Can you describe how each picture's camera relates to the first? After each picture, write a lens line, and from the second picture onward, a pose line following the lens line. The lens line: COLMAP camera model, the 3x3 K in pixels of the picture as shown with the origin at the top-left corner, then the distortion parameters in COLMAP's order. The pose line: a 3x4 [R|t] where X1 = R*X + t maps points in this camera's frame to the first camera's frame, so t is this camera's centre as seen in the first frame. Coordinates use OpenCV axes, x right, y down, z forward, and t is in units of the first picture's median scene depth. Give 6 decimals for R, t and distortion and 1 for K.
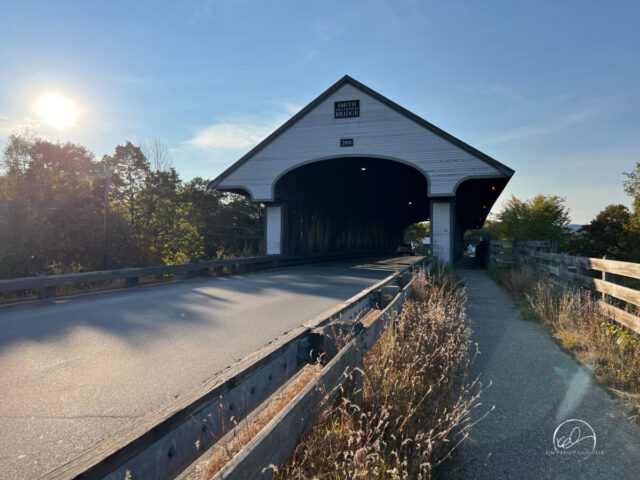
lens RADIAL K [[483.9, 0, 321.3], [0, 483.9, 236.2], [0, 0, 1]] dist [0.041189, 0.015574]
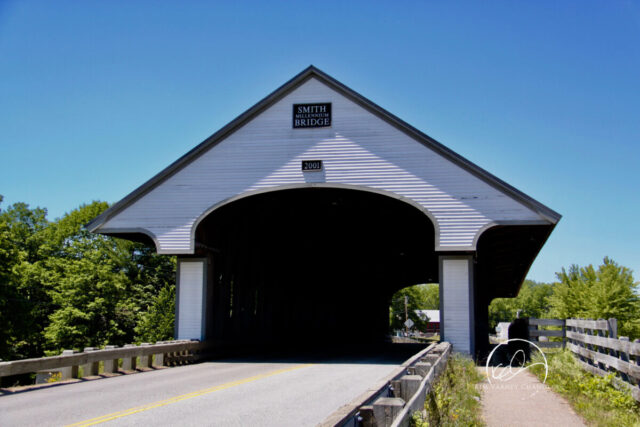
lens RADIAL K [[910.5, 0, 317.6], [0, 910.5, 208.9], [0, 0, 1]] dist [0.183135, 0.000000]
pose [[0.994824, 0.010374, 0.101085, -0.063633], [0.000444, 0.994322, -0.106417, -0.004318], [-0.101615, 0.105911, 0.989170, -0.211072]]
